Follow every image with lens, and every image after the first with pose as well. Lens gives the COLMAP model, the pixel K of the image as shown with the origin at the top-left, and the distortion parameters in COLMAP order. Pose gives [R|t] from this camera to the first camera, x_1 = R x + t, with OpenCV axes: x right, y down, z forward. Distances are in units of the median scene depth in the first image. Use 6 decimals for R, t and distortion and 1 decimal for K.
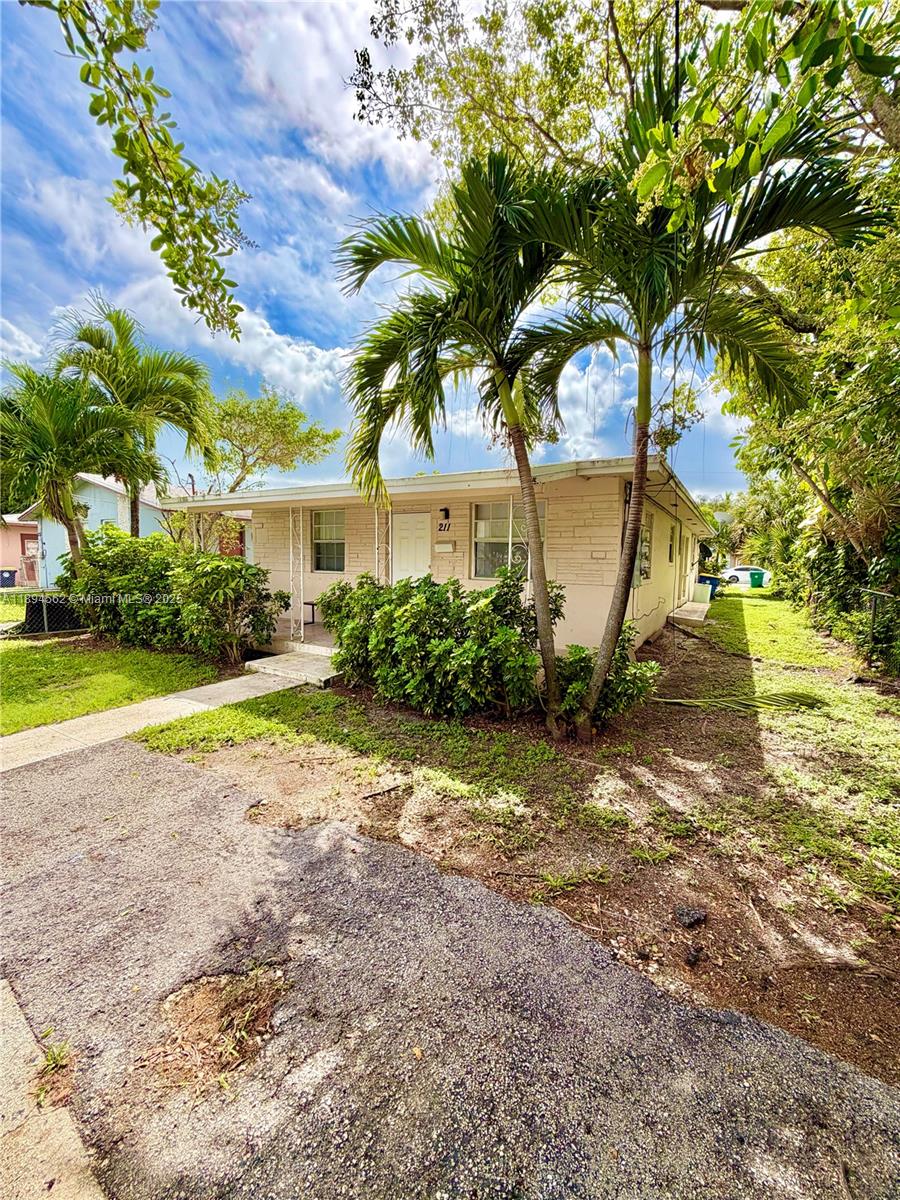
lens RADIAL K [[478.5, 0, 447.4], [0, 478.5, 598.6], [0, 0, 1]] dist [0.001409, -0.000866]
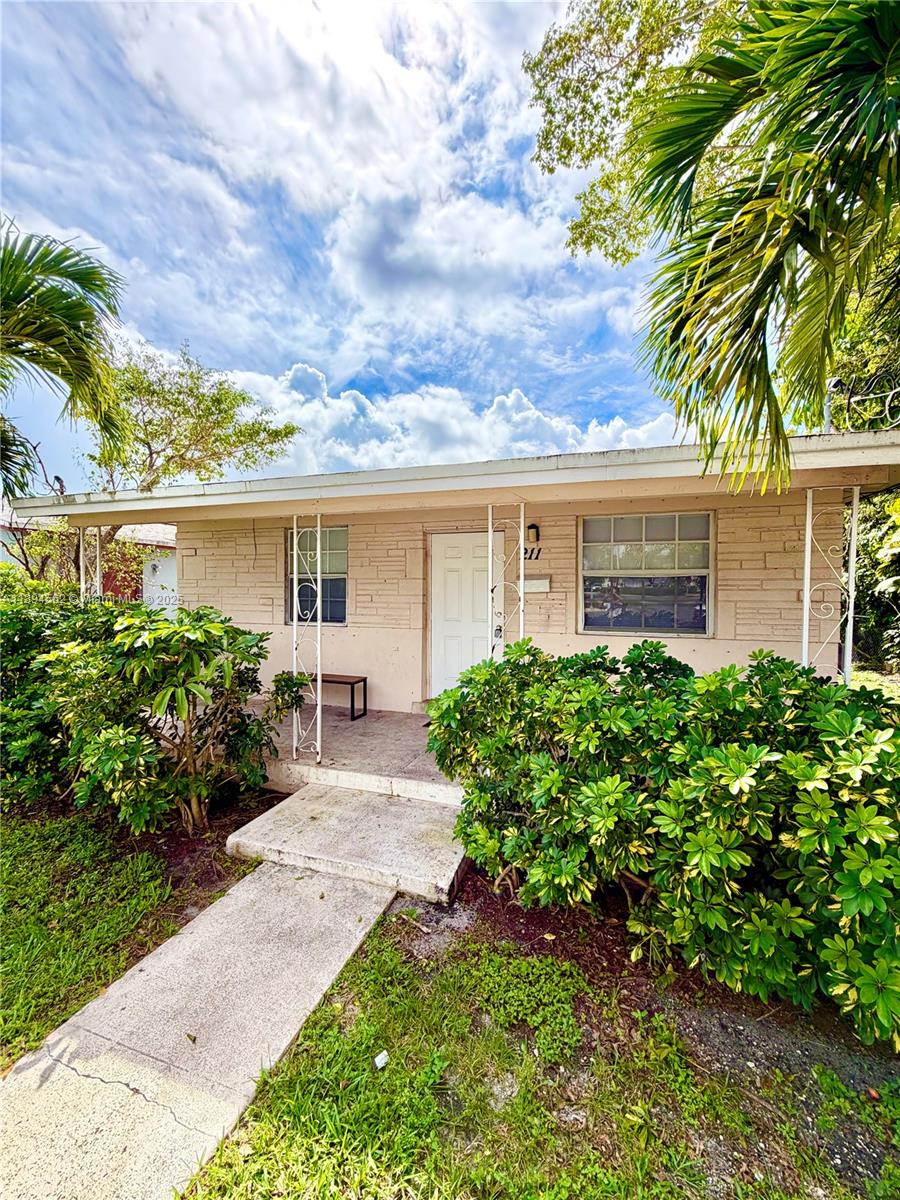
lens RADIAL K [[478.5, 0, 453.3], [0, 478.5, 598.8], [0, 0, 1]] dist [0.001409, -0.000866]
pose [[0.974646, -0.014408, 0.223289, -0.254502], [0.029516, 0.997483, -0.064474, -0.050165], [-0.221798, 0.069429, 0.972618, 0.399852]]
